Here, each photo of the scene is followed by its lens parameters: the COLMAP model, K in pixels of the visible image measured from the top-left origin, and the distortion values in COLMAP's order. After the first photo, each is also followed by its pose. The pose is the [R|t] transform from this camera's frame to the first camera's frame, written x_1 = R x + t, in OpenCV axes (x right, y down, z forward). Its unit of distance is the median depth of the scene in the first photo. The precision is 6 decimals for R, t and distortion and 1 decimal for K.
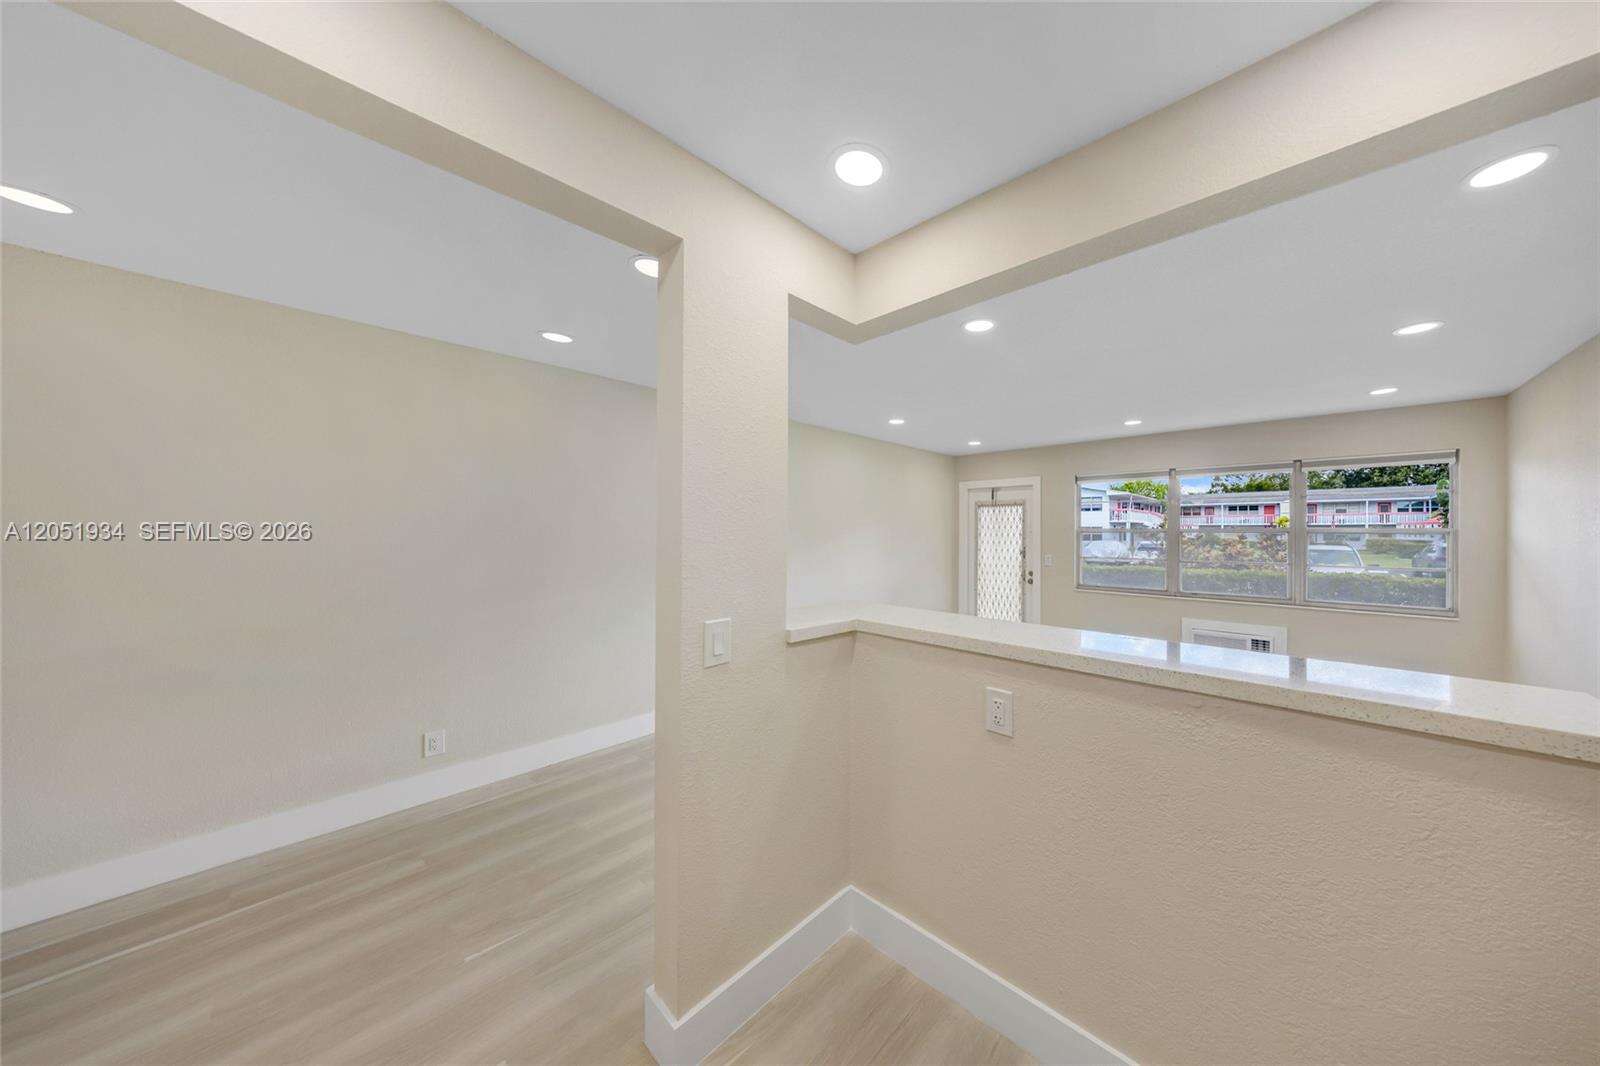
lens RADIAL K [[491.8, 0, 866.8], [0, 491.8, 529.8], [0, 0, 1]] dist [-0.006163, 0.000071]
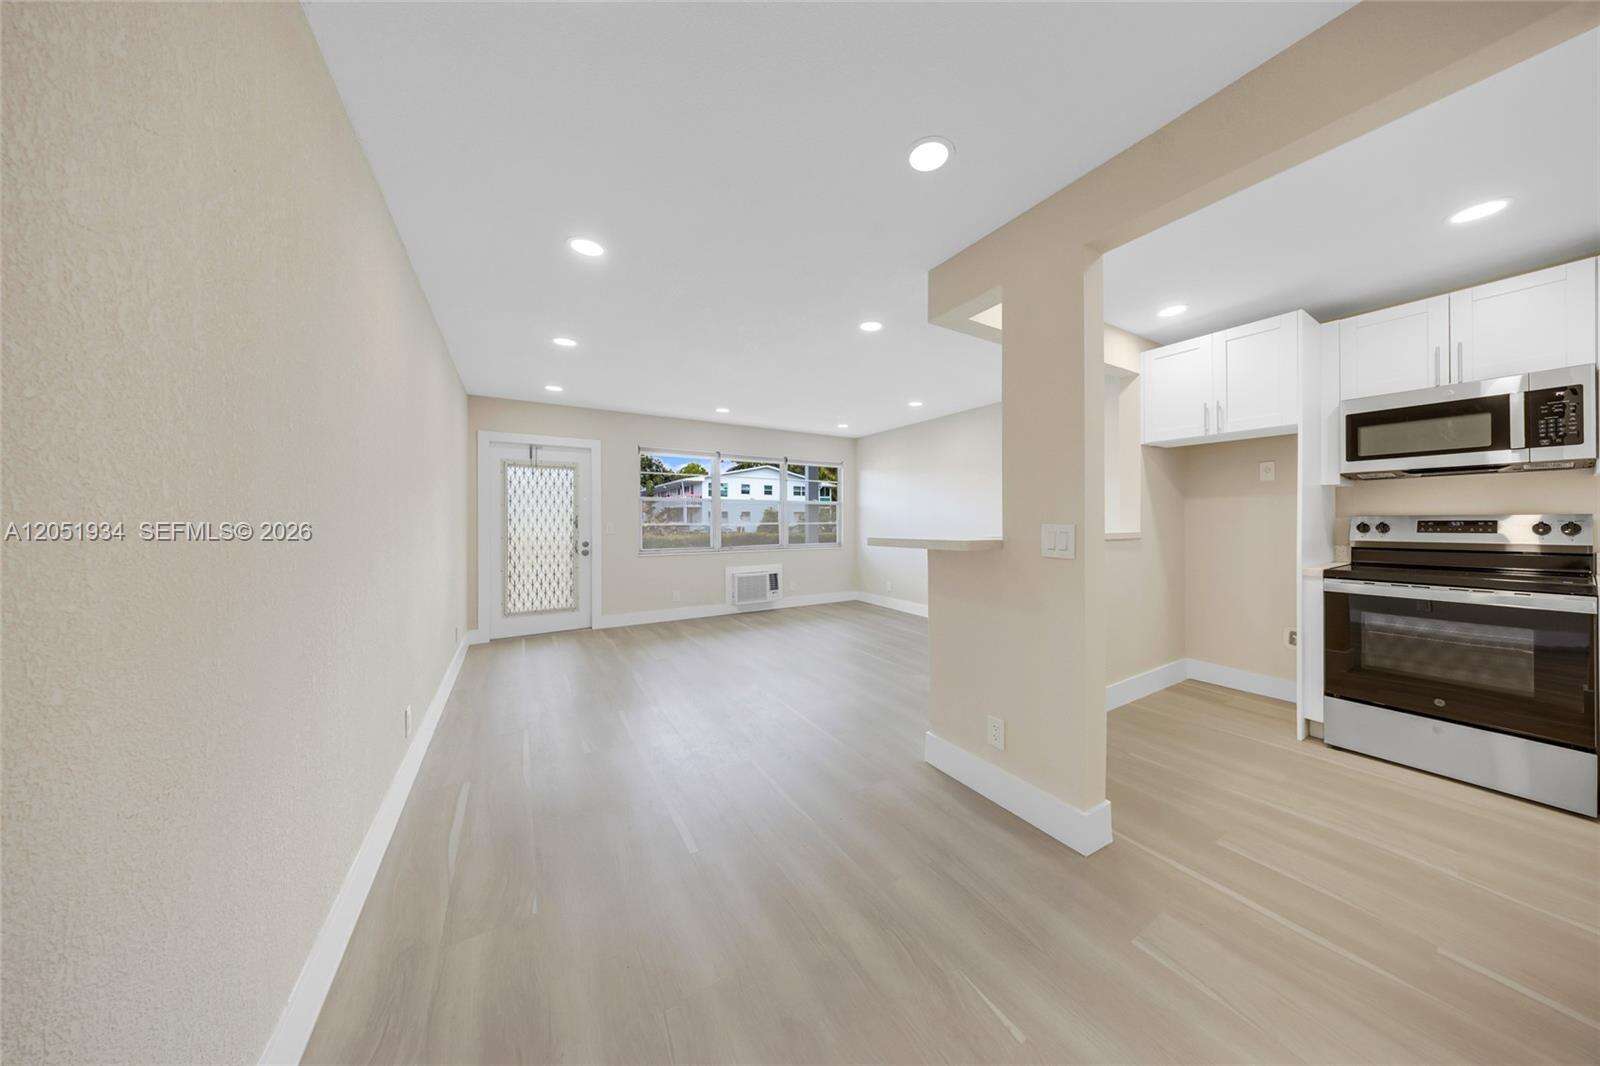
lens RADIAL K [[473.4, 0, 853.0], [0, 473.4, 520.8], [0, 0, 1]] dist [0.003023, -0.000536]
pose [[0.250156, -0.005471, 0.968190, -0.376343], [-0.003551, 0.999972, 0.006568, 0.034912], [-0.968199, -0.005081, 0.250129, 0.275124]]
